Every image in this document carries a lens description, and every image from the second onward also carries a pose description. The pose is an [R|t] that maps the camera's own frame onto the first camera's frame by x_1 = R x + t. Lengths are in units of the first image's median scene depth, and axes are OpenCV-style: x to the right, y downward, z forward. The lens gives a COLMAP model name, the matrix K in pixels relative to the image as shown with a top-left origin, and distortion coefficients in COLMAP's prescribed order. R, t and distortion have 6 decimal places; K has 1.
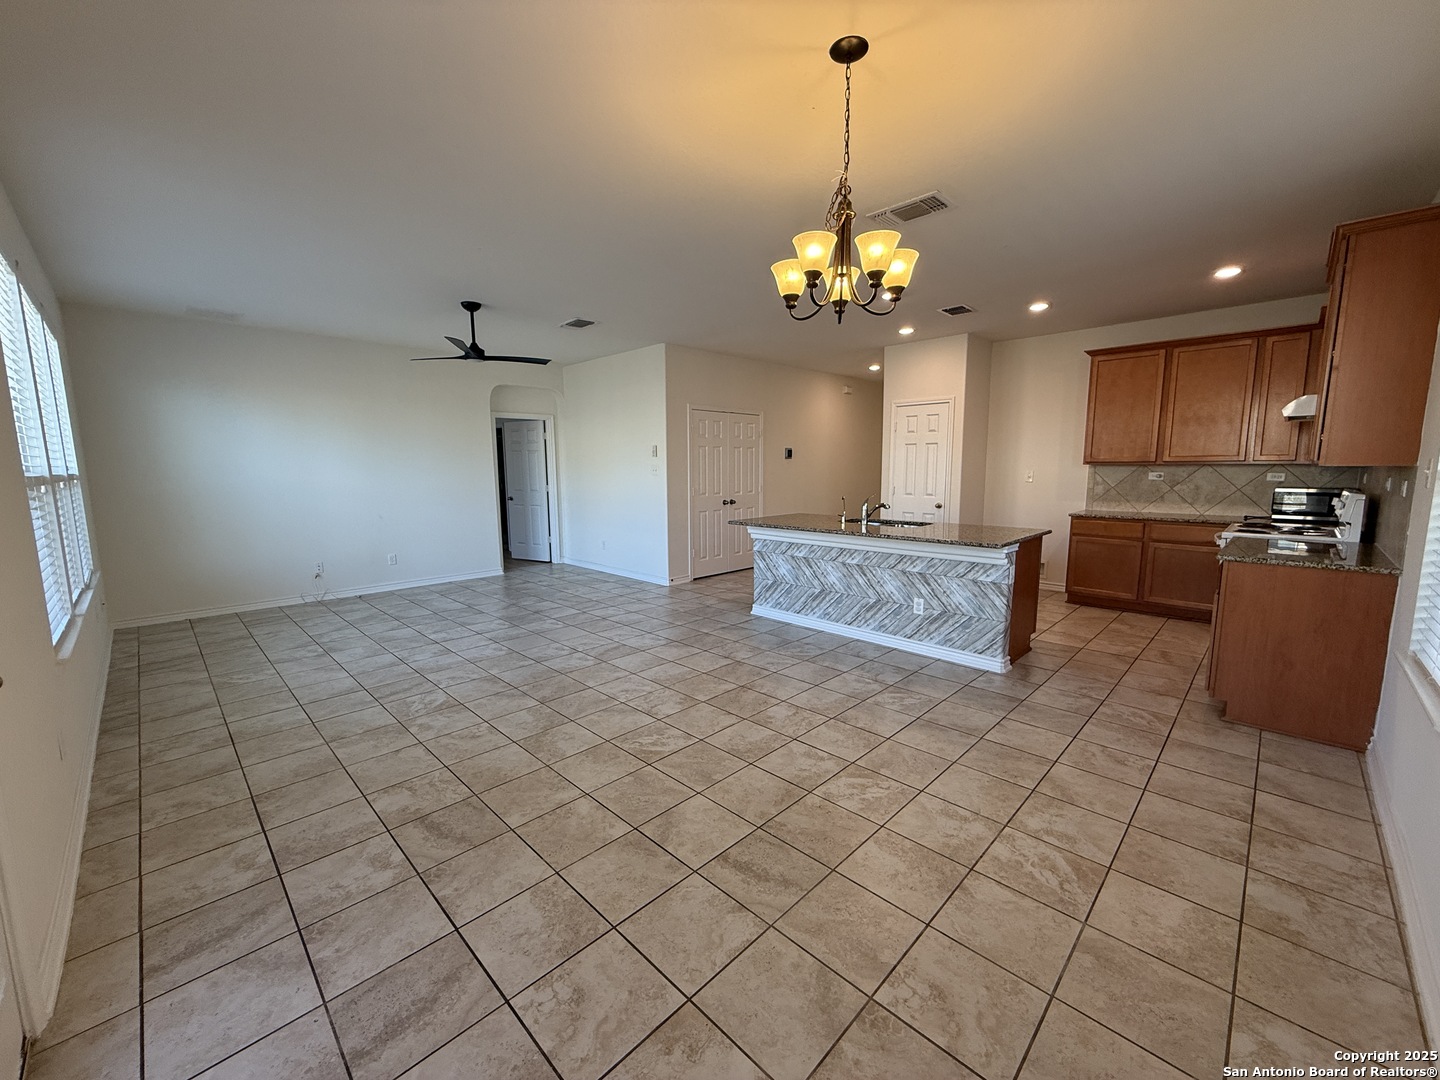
lens RADIAL K [[572.5, 0, 715.3], [0, 572.5, 537.5], [0, 0, 1]] dist [0.000804, -0.000187]
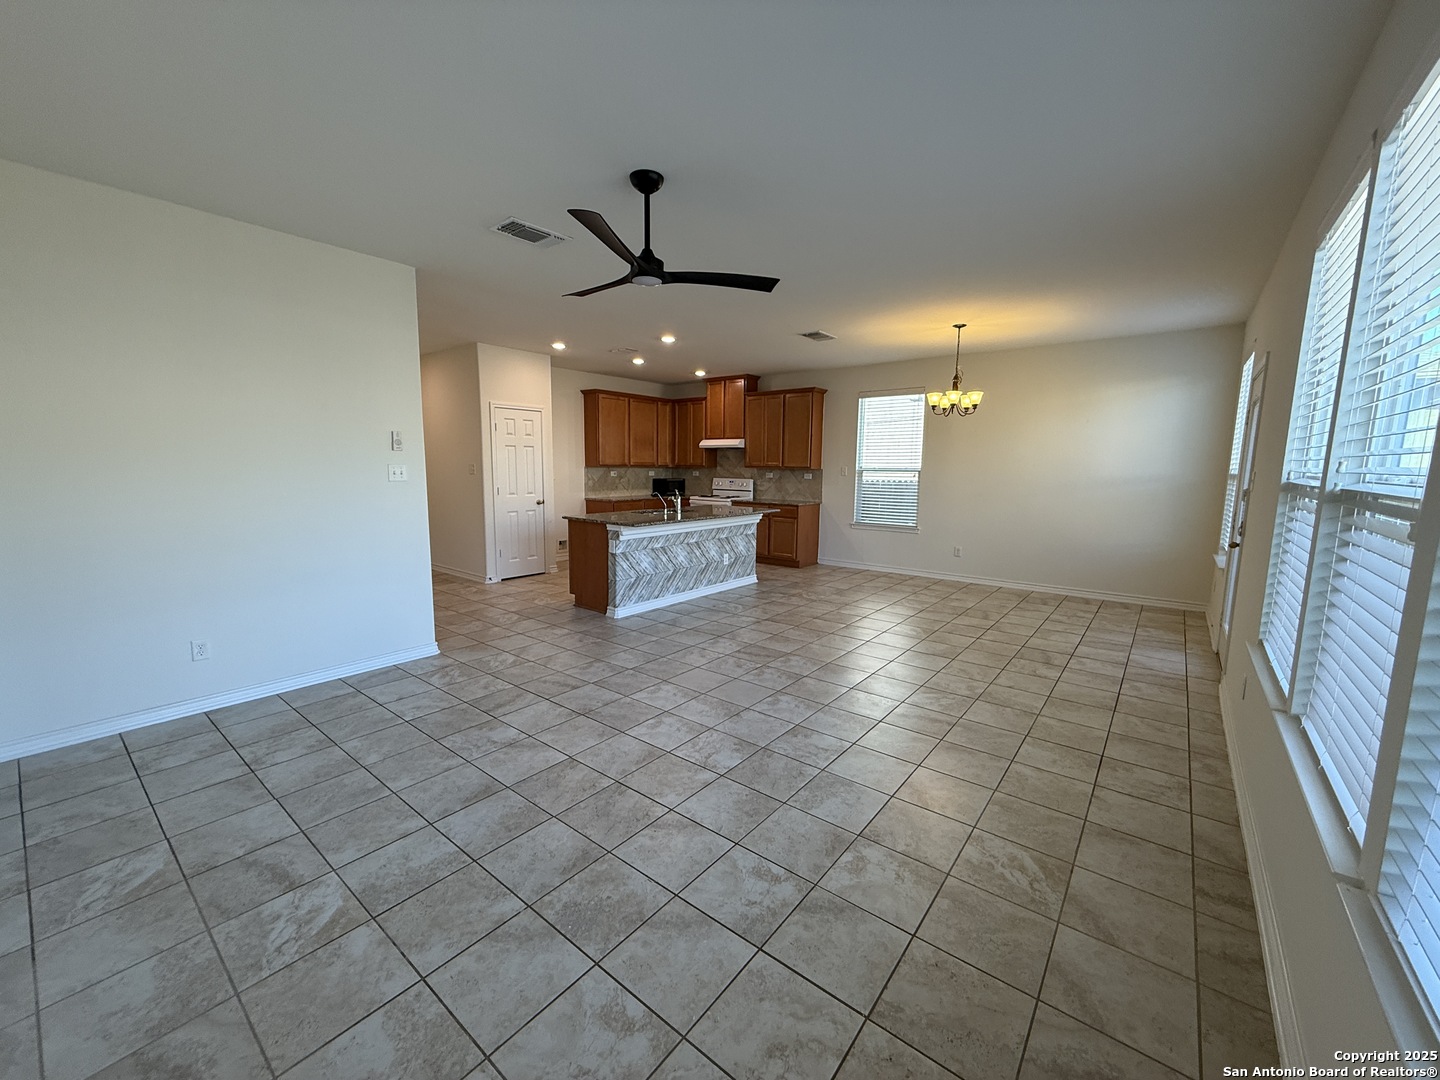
lens RADIAL K [[572.5, 0, 715.8], [0, 572.5, 540.8], [0, 0, 1]] dist [0.000804, -0.000187]
pose [[-0.107384, -0.126254, 0.986169, -1.119083], [0.116315, 0.983497, 0.138577, -0.140785], [-0.987390, 0.129587, -0.090926, 1.122633]]
